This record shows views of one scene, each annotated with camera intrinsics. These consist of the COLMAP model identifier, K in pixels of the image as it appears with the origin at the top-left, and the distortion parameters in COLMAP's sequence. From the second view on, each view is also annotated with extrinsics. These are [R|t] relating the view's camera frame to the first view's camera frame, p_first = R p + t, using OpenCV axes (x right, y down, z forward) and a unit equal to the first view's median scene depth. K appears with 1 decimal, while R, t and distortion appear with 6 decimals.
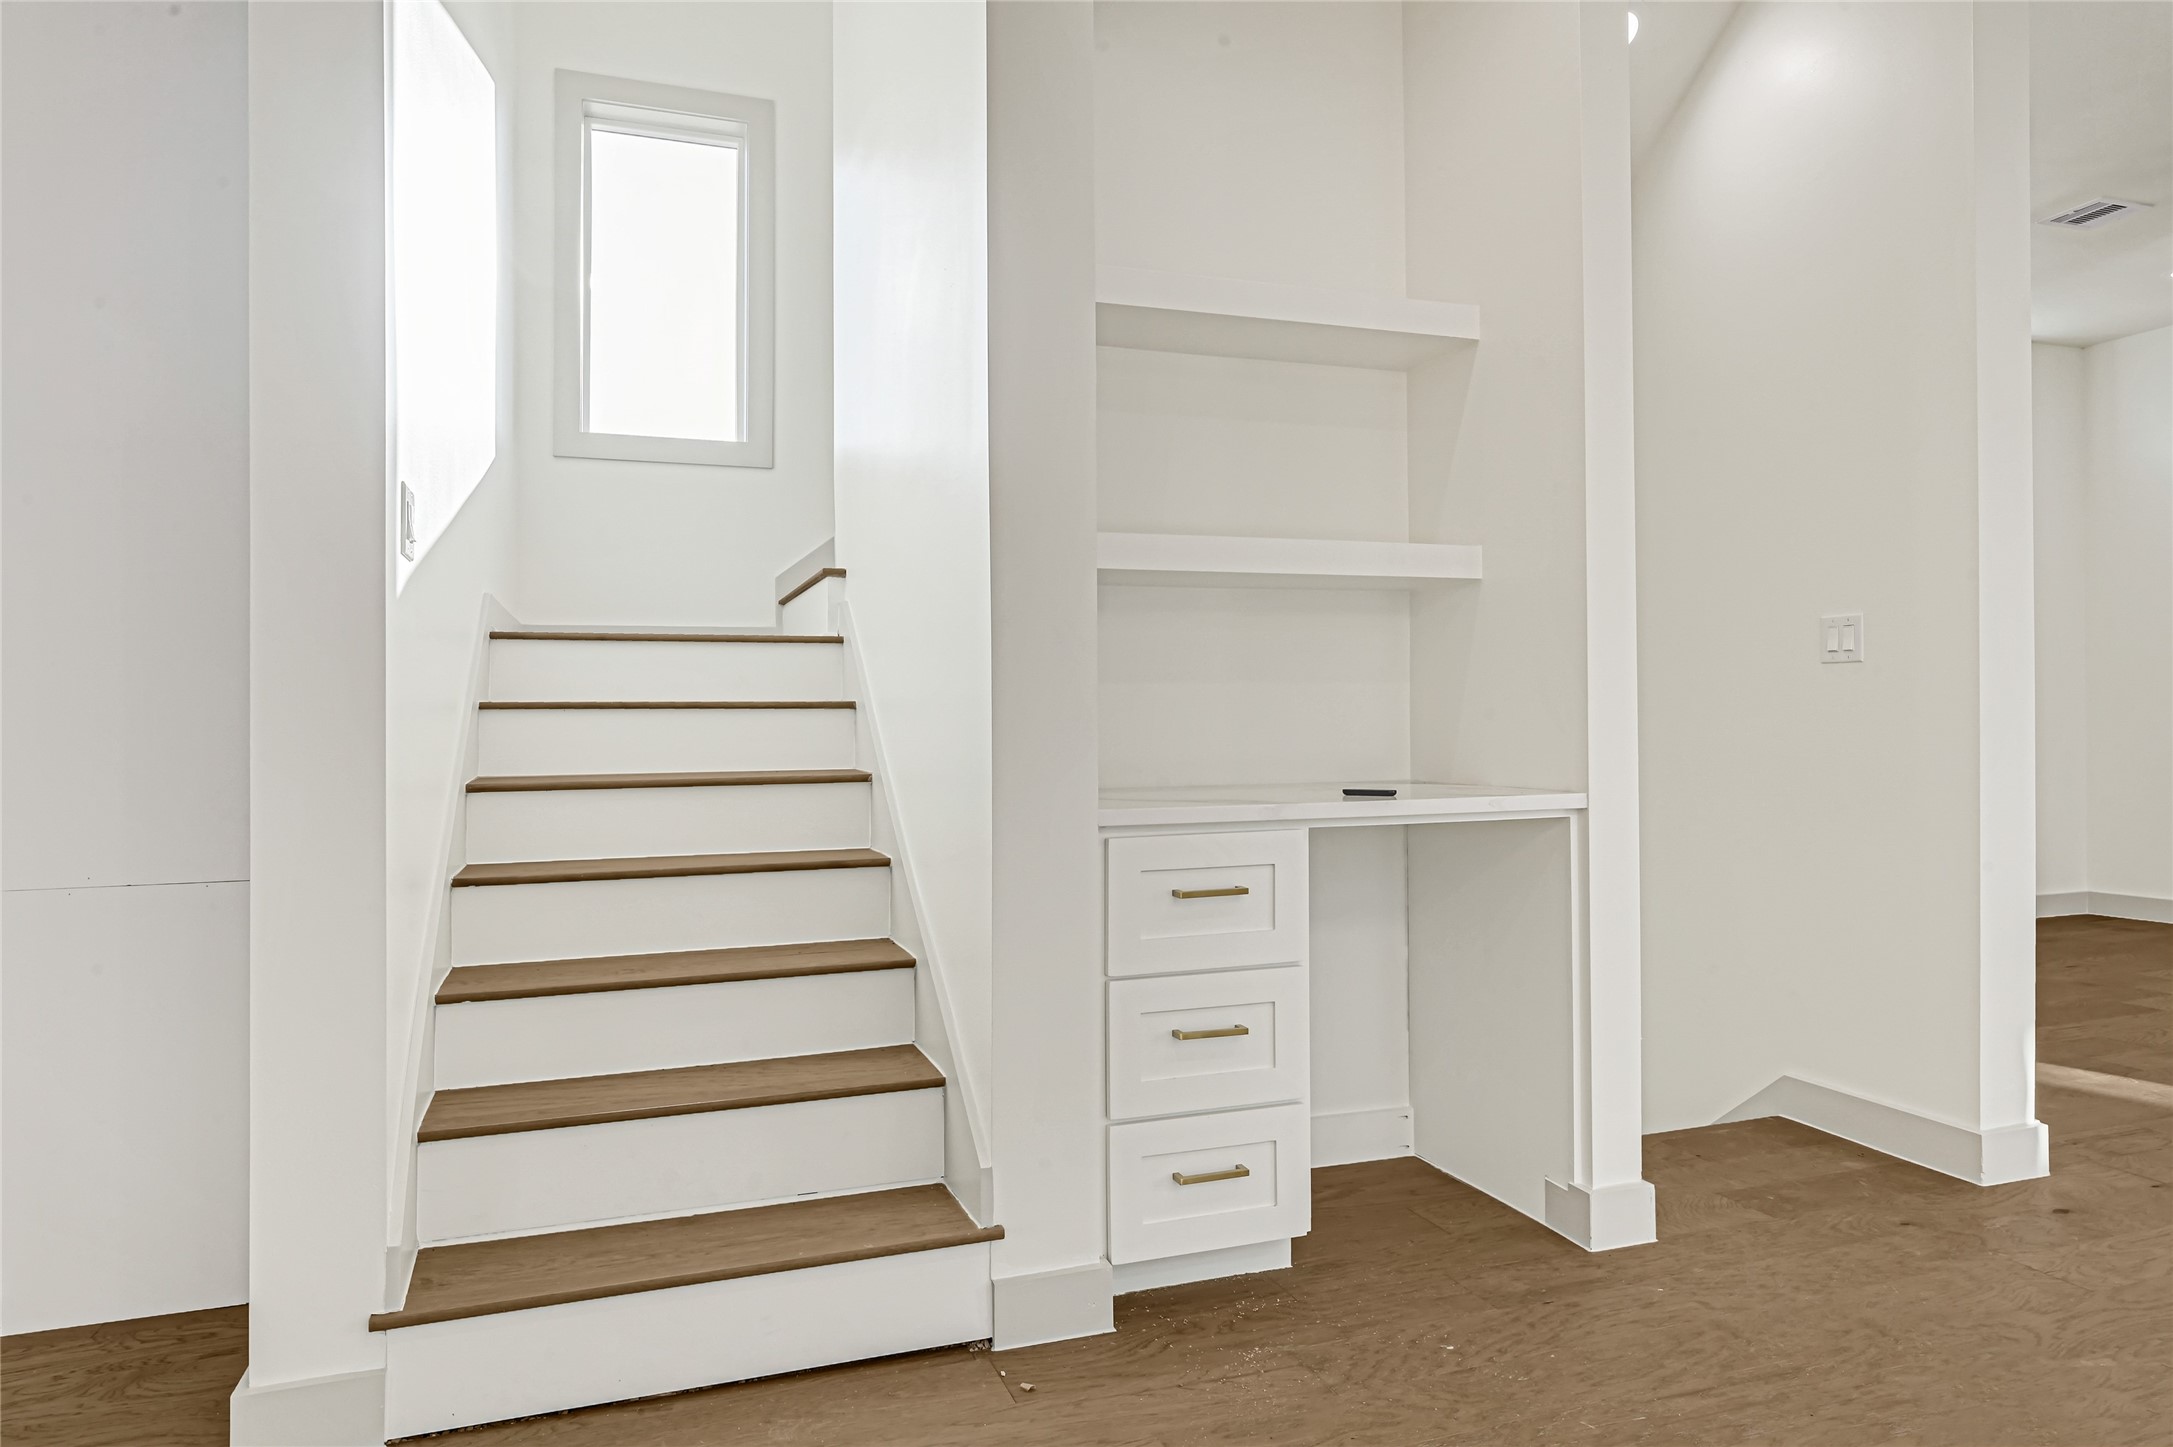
lens RADIAL K [[1322.2, 0, 1073.7], [0, 1322.2, 734.1], [0, 0, 1]] dist [0.004123, 0.001047]
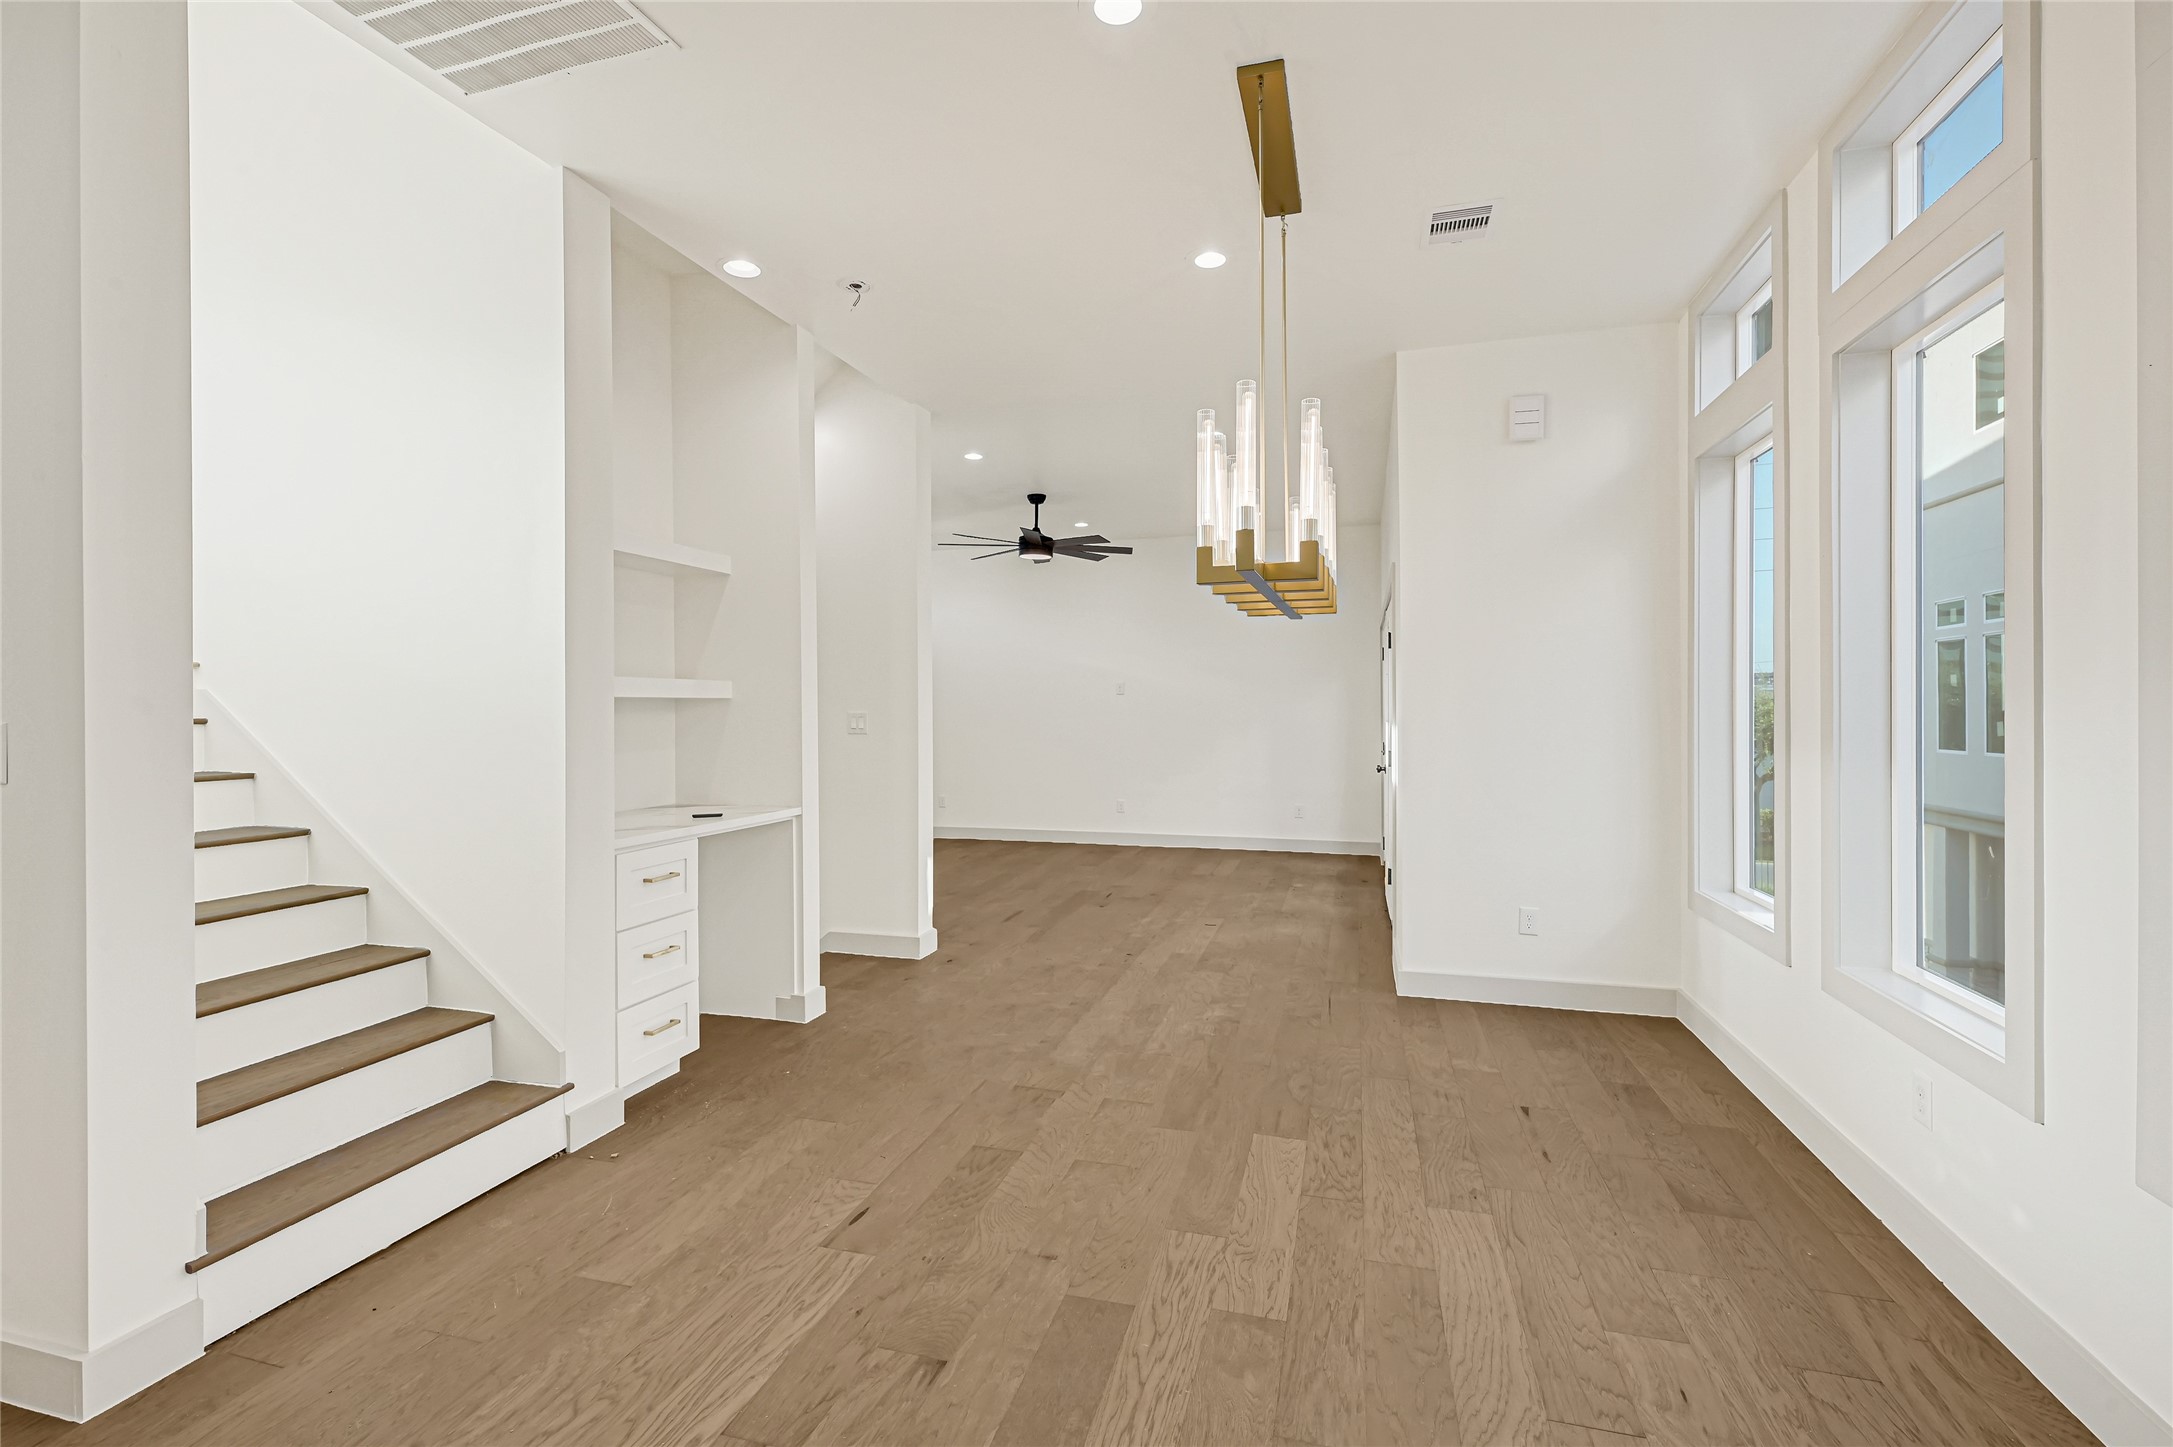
lens RADIAL K [[955.7, 0, 1074.5], [0, 955.7, 720.6], [0, 0, 1]] dist [0.001181, 0.000201]
pose [[0.589558, -0.004499, 0.807713, -0.615627], [0.010624, 0.999941, -0.002185, -0.089921], [-0.807656, 0.009869, 0.589571, -0.266914]]
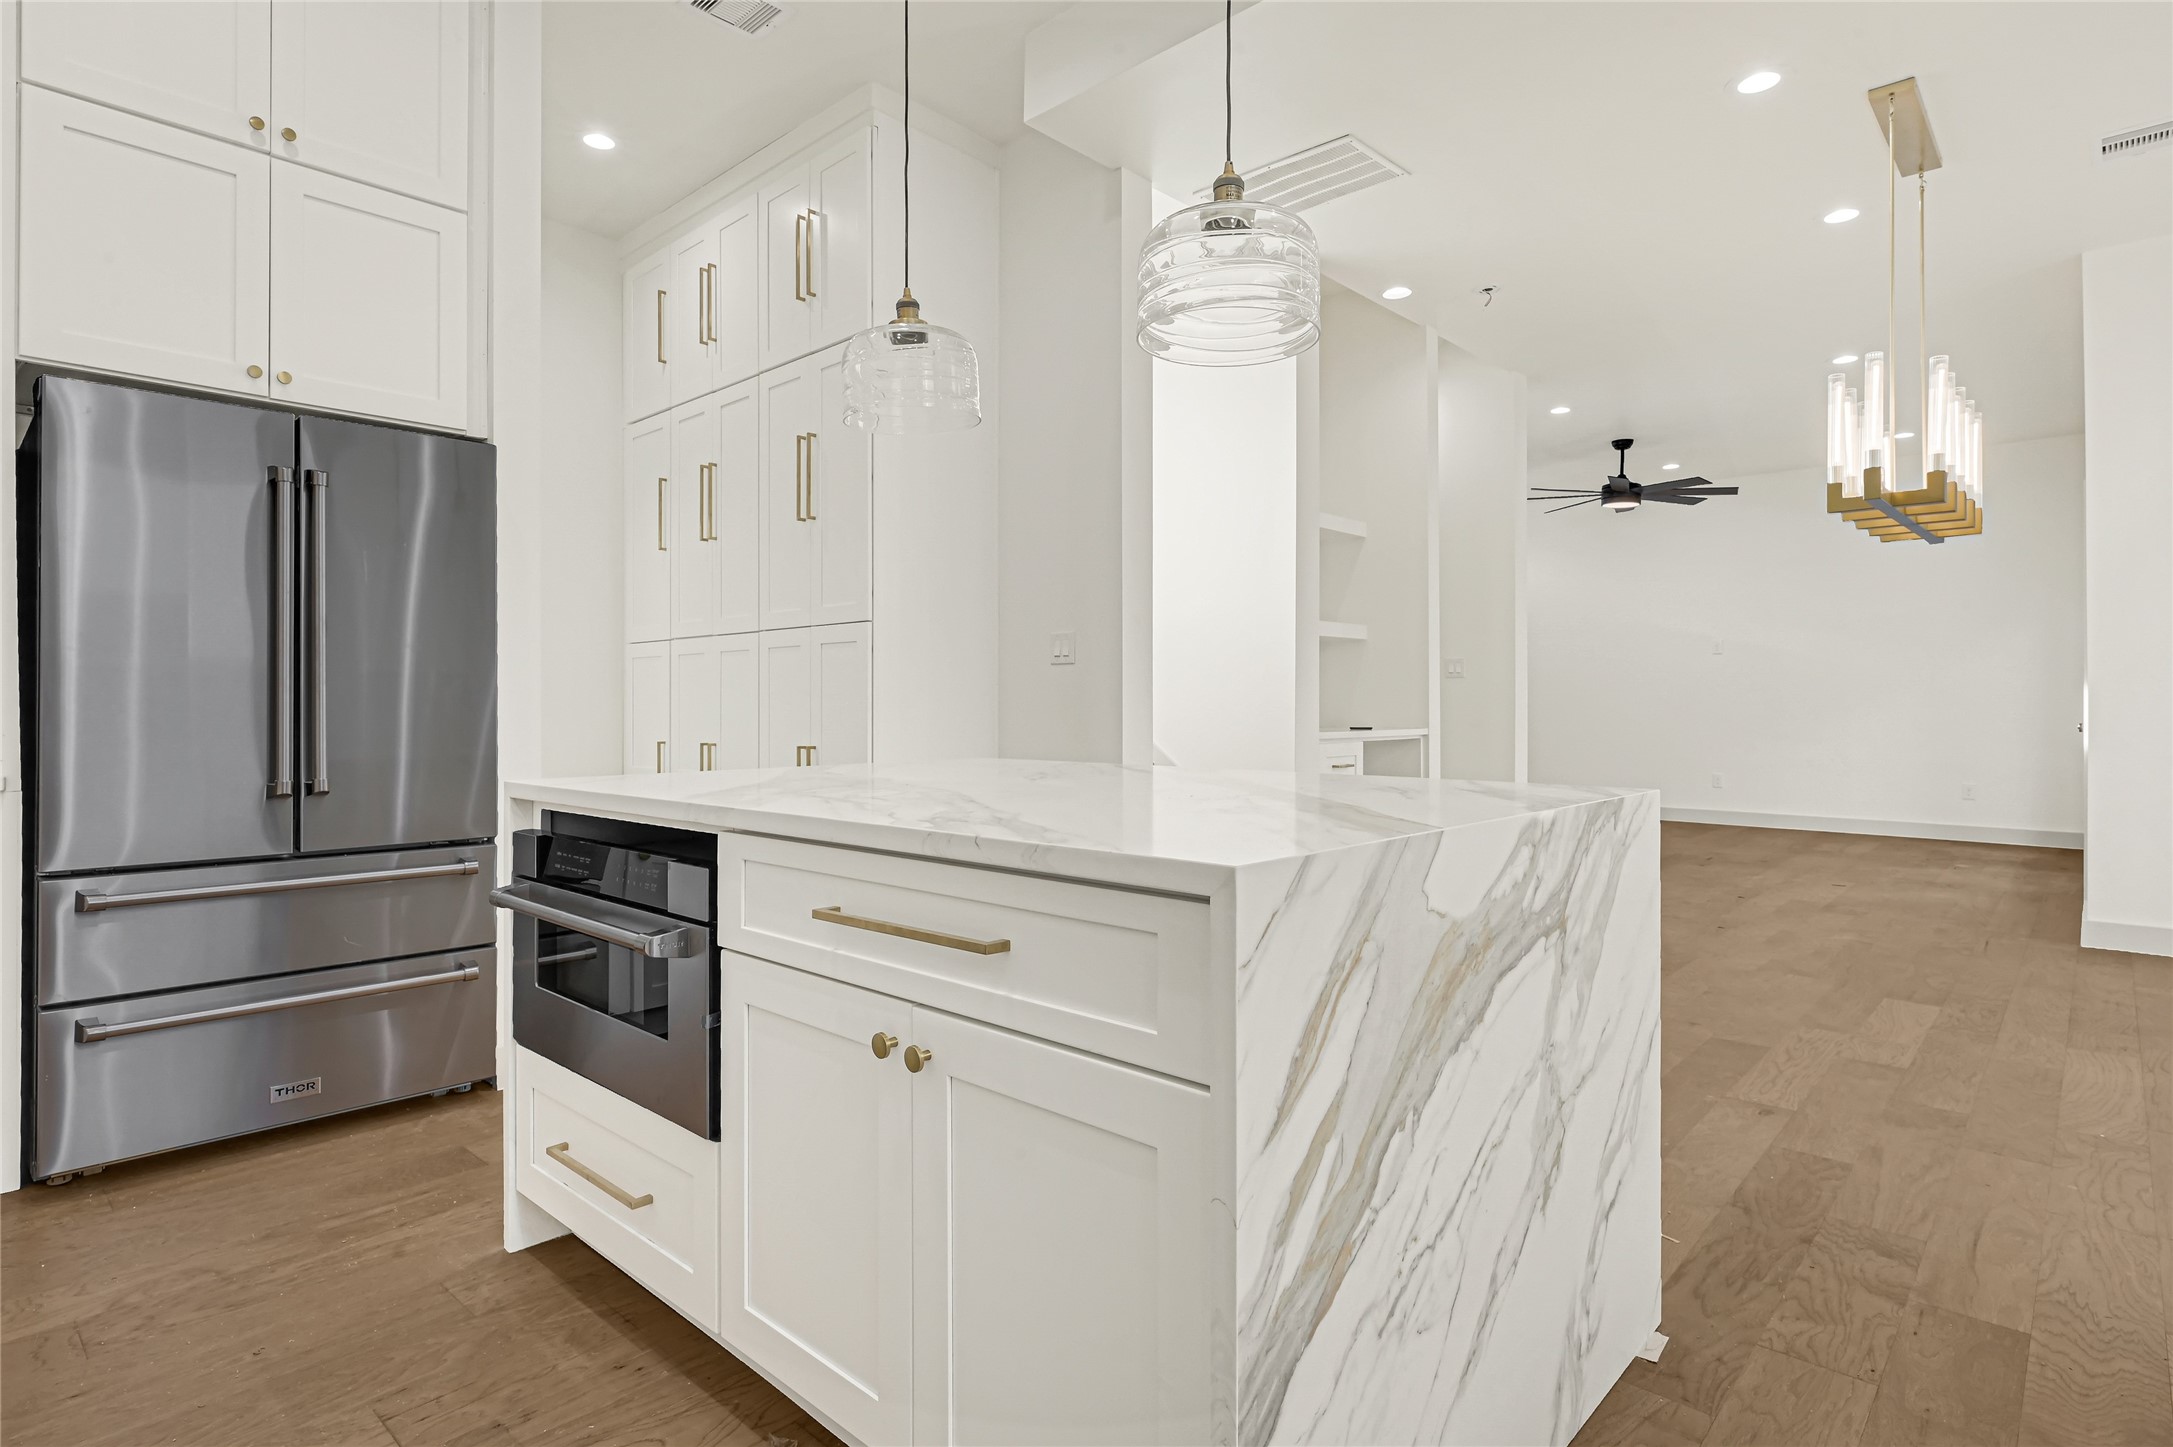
lens RADIAL K [[1115.9, 0, 1075.8], [0, 1115.9, 707.9], [0, 0, 1]] dist [-0.001896, 0.000282]
pose [[0.886383, 0.004081, 0.462934, -1.242752], [0.001358, 0.999934, -0.011416, 0.029753], [-0.462950, 0.010748, 0.886319, -0.598788]]
